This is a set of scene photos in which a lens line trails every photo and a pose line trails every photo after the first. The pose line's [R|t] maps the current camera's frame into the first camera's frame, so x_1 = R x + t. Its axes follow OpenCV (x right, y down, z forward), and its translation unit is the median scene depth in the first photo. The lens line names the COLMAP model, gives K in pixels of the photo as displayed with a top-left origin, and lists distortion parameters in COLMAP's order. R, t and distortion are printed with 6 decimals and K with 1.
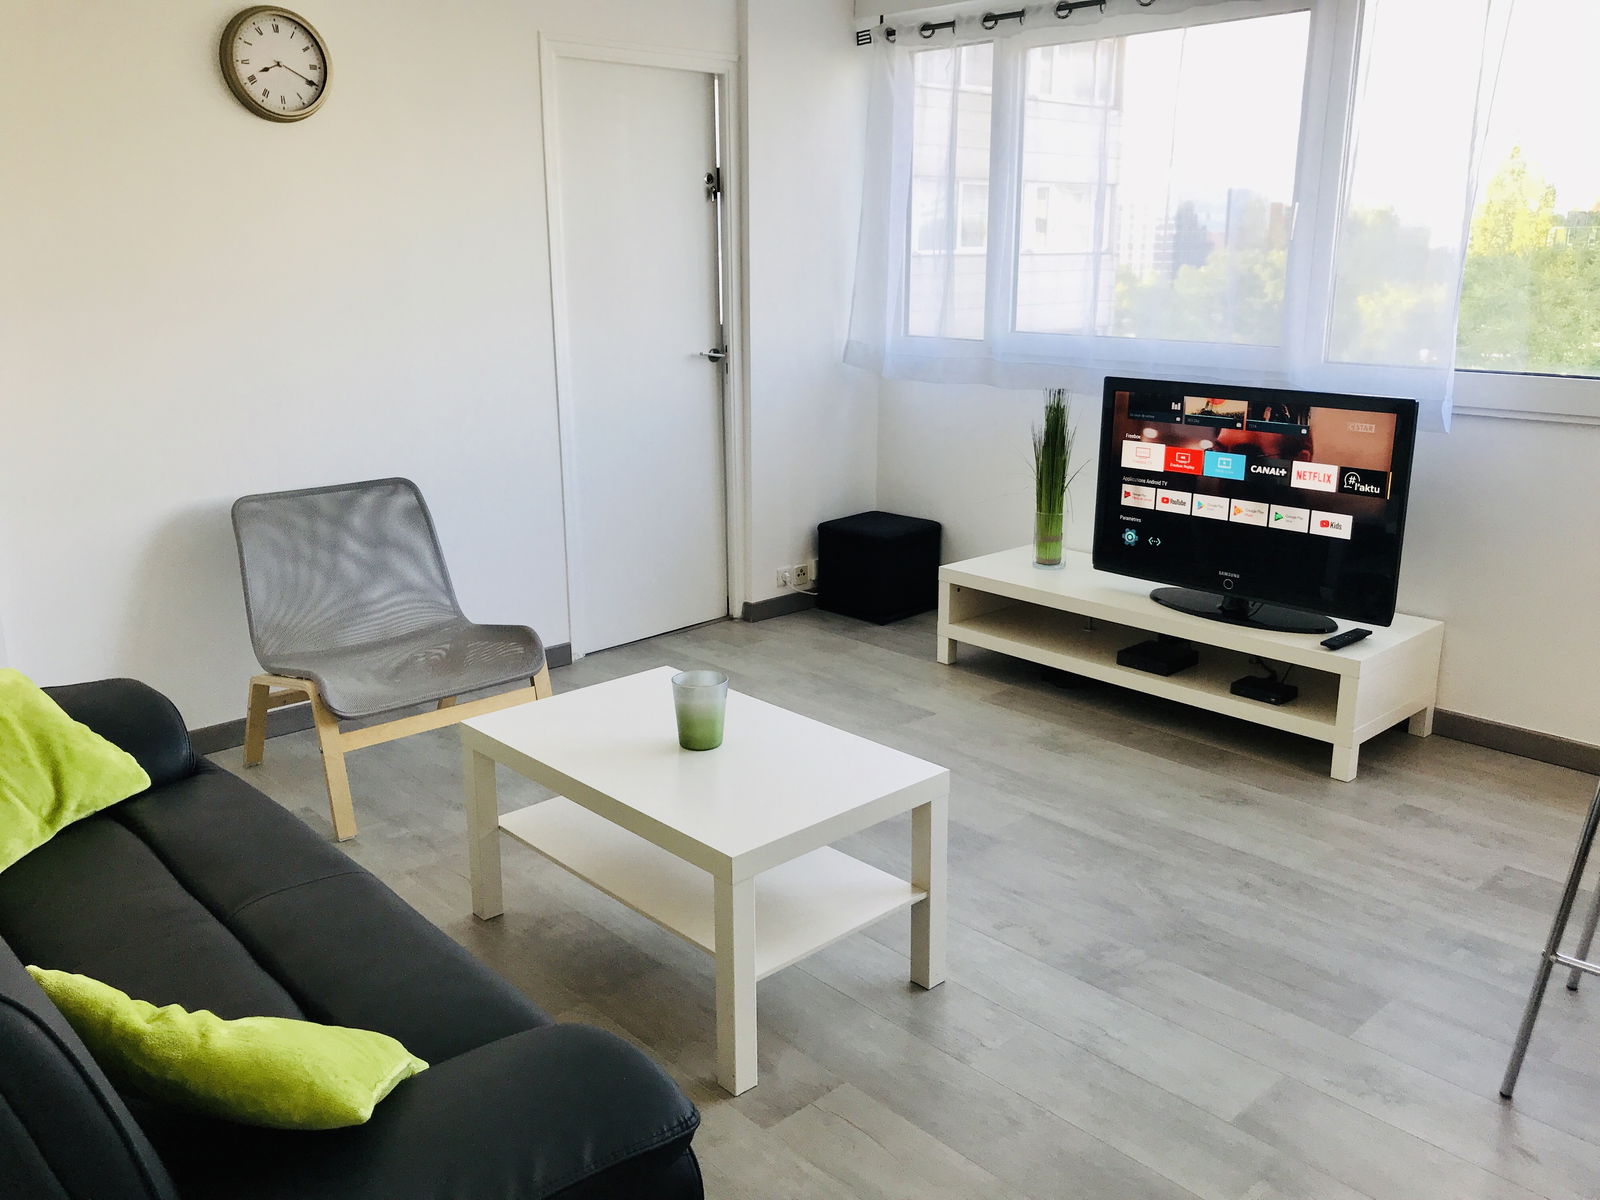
lens RADIAL K [[1329.8, 0, 798.6], [0, 1329.8, 606.5], [0, 0, 1]] dist [0.047616, -0.005213]
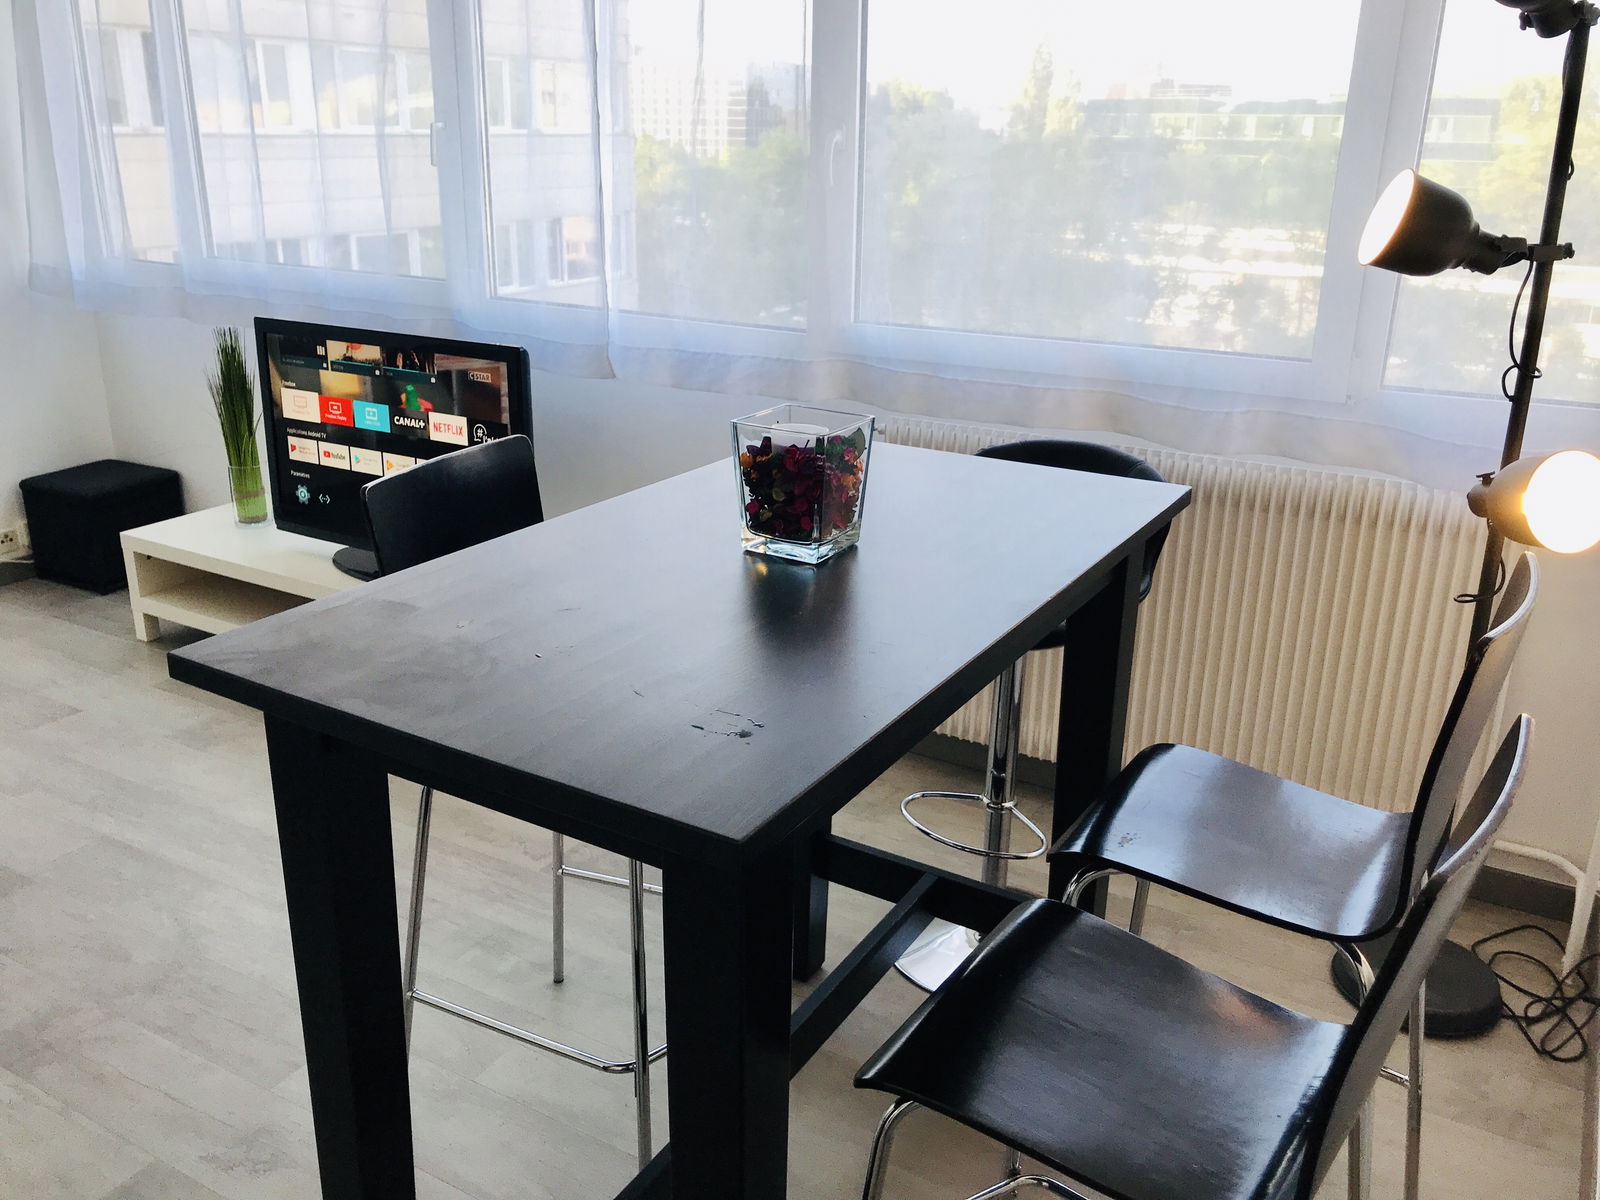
lens RADIAL K [[1329.8, 0, 799.1], [0, 1329.8, 590.3], [0, 0, 1]] dist [0.047616, -0.005213]
pose [[0.956625, -0.084030, 0.278941, 0.322707], [0.062718, 0.994449, 0.084484, -0.044437], [-0.284491, -0.063325, 0.956585, 0.028592]]
